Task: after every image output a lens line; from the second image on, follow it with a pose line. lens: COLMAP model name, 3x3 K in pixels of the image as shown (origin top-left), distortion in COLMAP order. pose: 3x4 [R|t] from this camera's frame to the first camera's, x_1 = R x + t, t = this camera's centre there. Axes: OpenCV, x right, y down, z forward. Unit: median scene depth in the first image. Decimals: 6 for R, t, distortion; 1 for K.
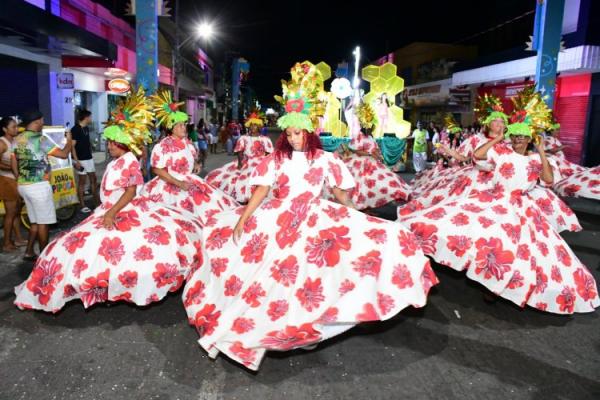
lens RADIAL K [[468.0, 0, 300.0], [0, 468.0, 200.0], [0, 0, 1]] dist [-0.161321, 0.117691]
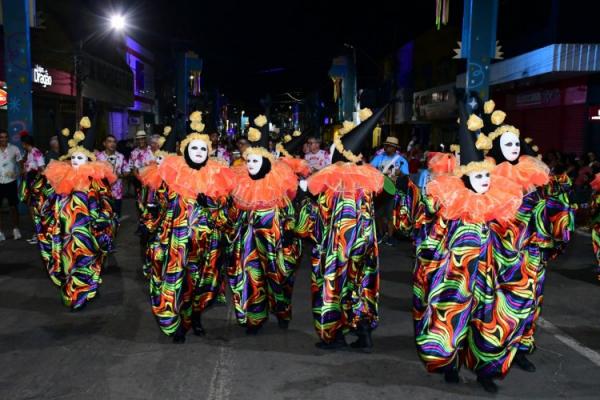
lens RADIAL K [[790.4, 0, 300.0], [0, 790.4, 200.0], [0, 0, 1]] dist [0.144561, 0.022509]
pose [[0.999404, -0.005685, -0.034056, 0.131003], [0.002417, 0.995452, -0.095232, 0.042477], [0.034442, 0.095093, 0.994872, -0.262580]]
